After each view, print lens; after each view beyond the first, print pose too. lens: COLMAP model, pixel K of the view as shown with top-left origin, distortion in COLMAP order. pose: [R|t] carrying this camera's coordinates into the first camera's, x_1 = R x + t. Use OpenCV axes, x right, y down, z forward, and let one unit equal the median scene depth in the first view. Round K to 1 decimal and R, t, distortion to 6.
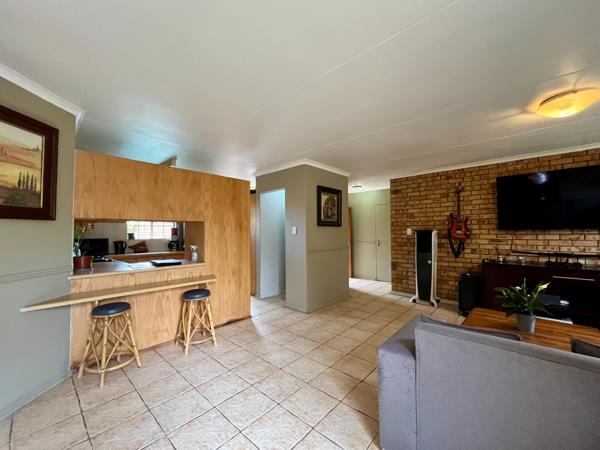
lens RADIAL K [[242.3, 0, 300.0], [0, 242.3, 225.0], [0, 0, 1]] dist [-0.000614, -0.000100]
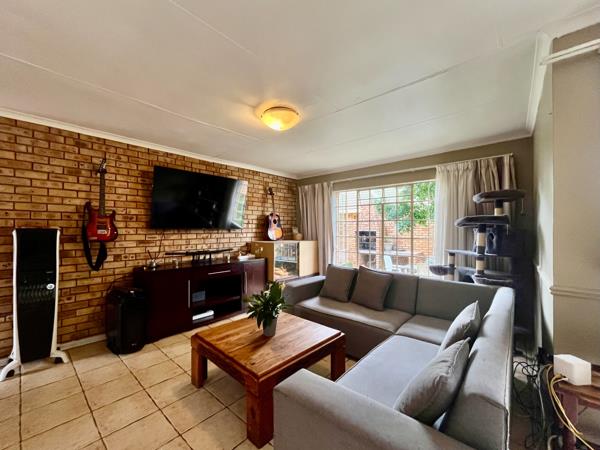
lens RADIAL K [[248.7, 0, 299.8], [0, 248.7, 229.1], [0, 0, 1]] dist [-0.001244, -0.000074]
pose [[0.002961, 0.001812, 0.999994, -0.026964], [-0.033439, 0.999439, -0.001712, 0.004424], [-0.999436, -0.033434, 0.003020, 0.457697]]
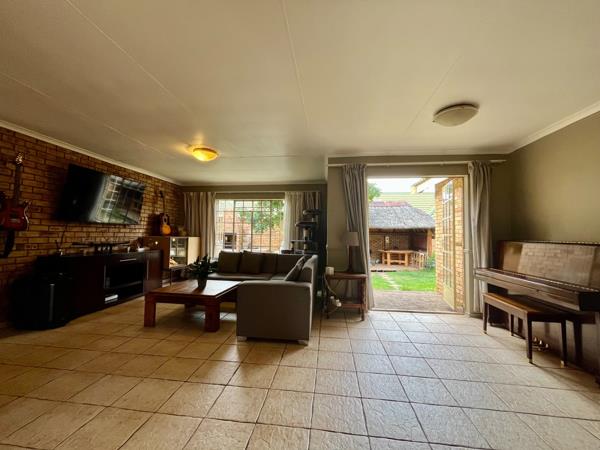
lens RADIAL K [[242.3, 0, 300.0], [0, 242.3, 225.0], [0, 0, 1]] dist [-0.000614, -0.000100]
pose [[-0.569887, 0.028721, 0.821221, -0.390977], [-0.041407, 0.997116, -0.063607, 0.052209], [-0.820679, -0.070253, -0.567054, 0.726817]]
